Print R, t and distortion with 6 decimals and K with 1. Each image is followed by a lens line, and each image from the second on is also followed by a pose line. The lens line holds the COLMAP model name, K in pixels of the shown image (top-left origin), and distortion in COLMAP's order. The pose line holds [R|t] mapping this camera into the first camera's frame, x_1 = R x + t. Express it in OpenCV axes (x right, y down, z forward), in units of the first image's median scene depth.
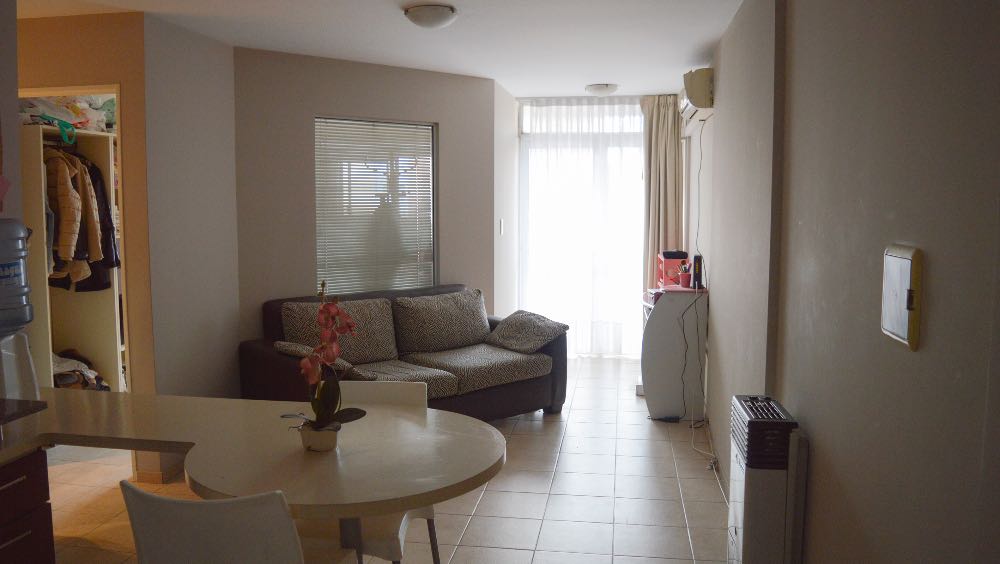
lens RADIAL K [[785.8, 0, 500.7], [0, 785.8, 281.6], [0, 0, 1]] dist [-0.086405, 0.007415]
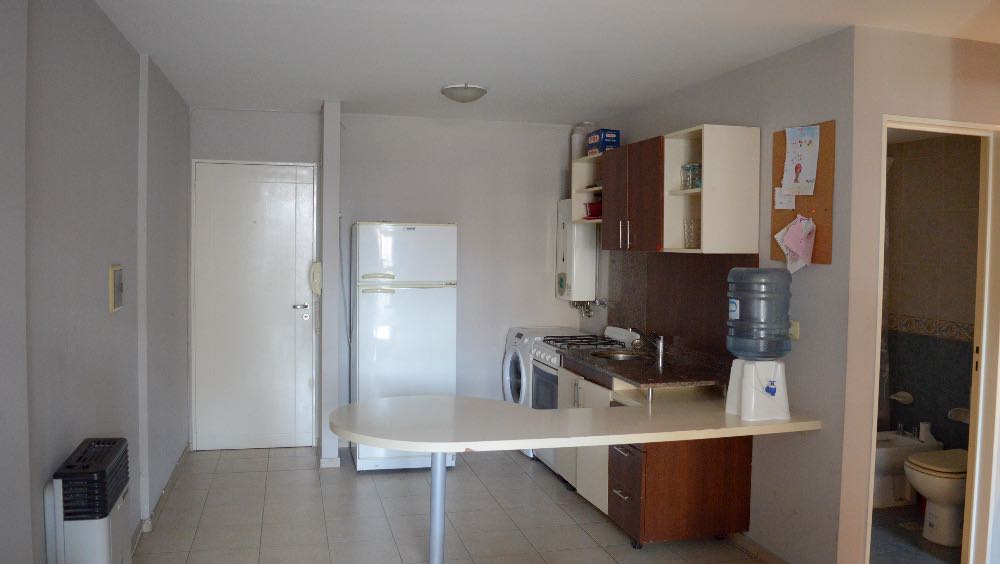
lens RADIAL K [[785.8, 0, 499.4], [0, 785.8, 282.2], [0, 0, 1]] dist [-0.086405, 0.007415]
pose [[-0.915665, 0.006411, -0.401891, 0.251505], [-0.045537, 0.991781, 0.119572, -0.187842], [0.399354, 0.127789, -0.907847, 1.955830]]
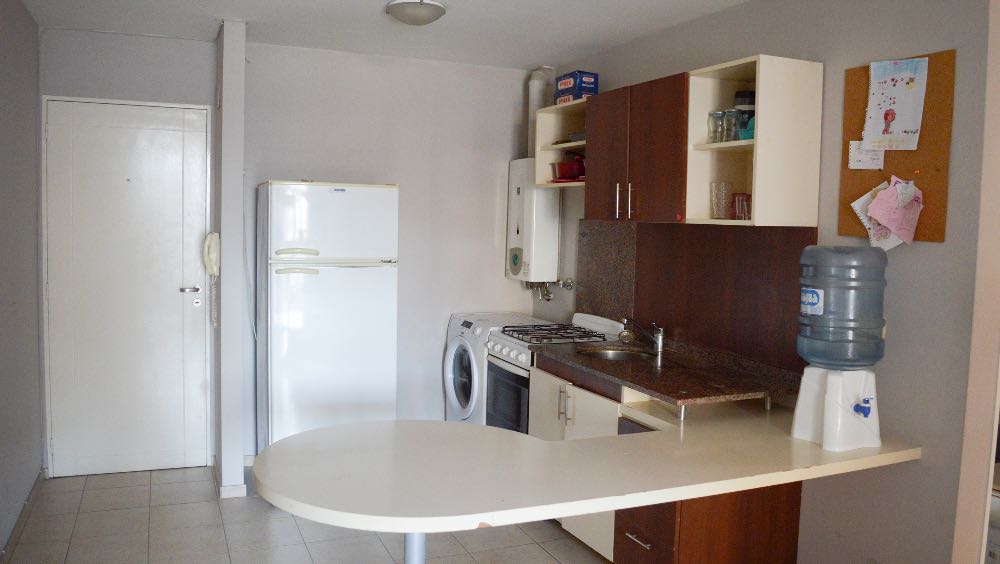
lens RADIAL K [[785.8, 0, 499.3], [0, 785.8, 278.6], [0, 0, 1]] dist [-0.086405, 0.007415]
pose [[-0.846682, 0.019224, -0.531752, 0.212631], [-0.067064, 0.987523, 0.142483, -0.145707], [0.527856, 0.156299, -0.834828, 1.543533]]
